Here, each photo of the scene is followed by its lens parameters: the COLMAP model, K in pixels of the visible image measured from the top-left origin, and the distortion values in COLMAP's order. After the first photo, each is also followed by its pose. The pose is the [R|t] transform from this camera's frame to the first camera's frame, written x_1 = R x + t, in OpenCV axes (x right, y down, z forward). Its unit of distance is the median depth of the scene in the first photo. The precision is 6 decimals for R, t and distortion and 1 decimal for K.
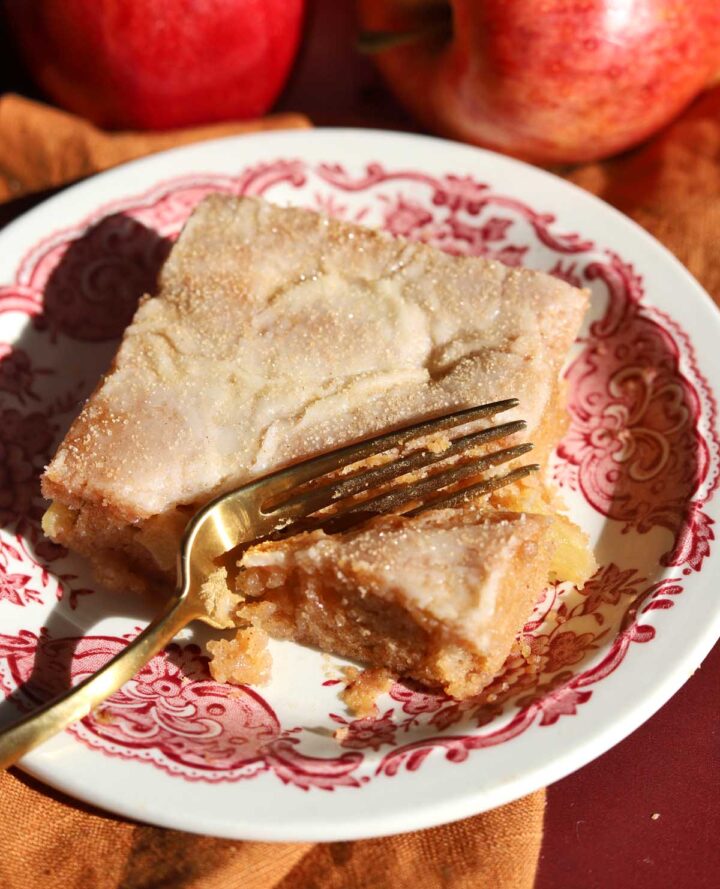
lens RADIAL K [[1890.2, 0, 364.7], [0, 1890.2, 441.8], [0, 0, 1]] dist [-0.121549, 0.000000]
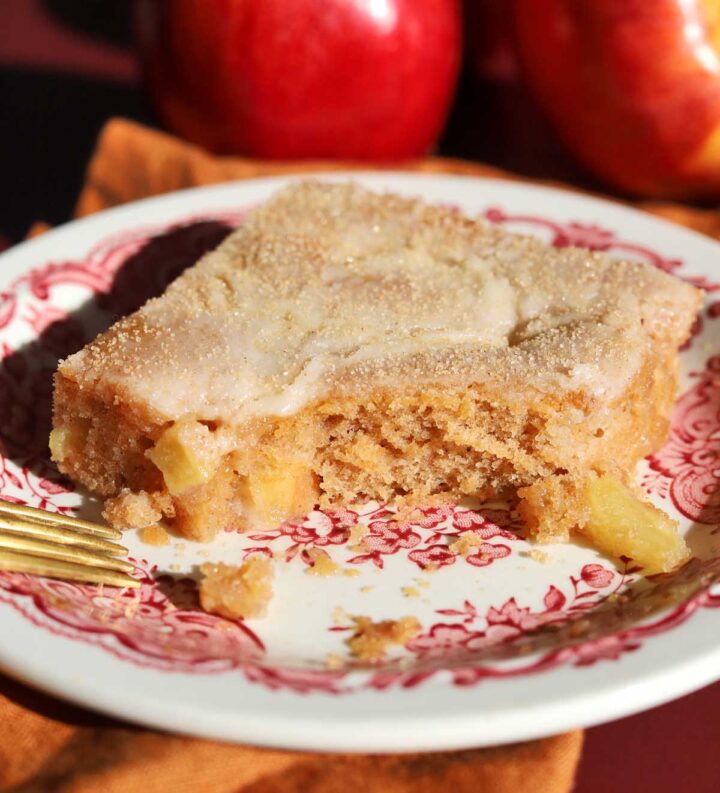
lens RADIAL K [[1981.7, 0, 356.4], [0, 1981.7, 402.5], [0, 0, 1]] dist [-0.119596, 0.000000]
pose [[0.984391, 0.102357, -0.143170, 0.098694], [-0.142189, 0.941927, -0.304231, 0.279466], [0.103715, 0.319839, 0.941778, 0.130132]]
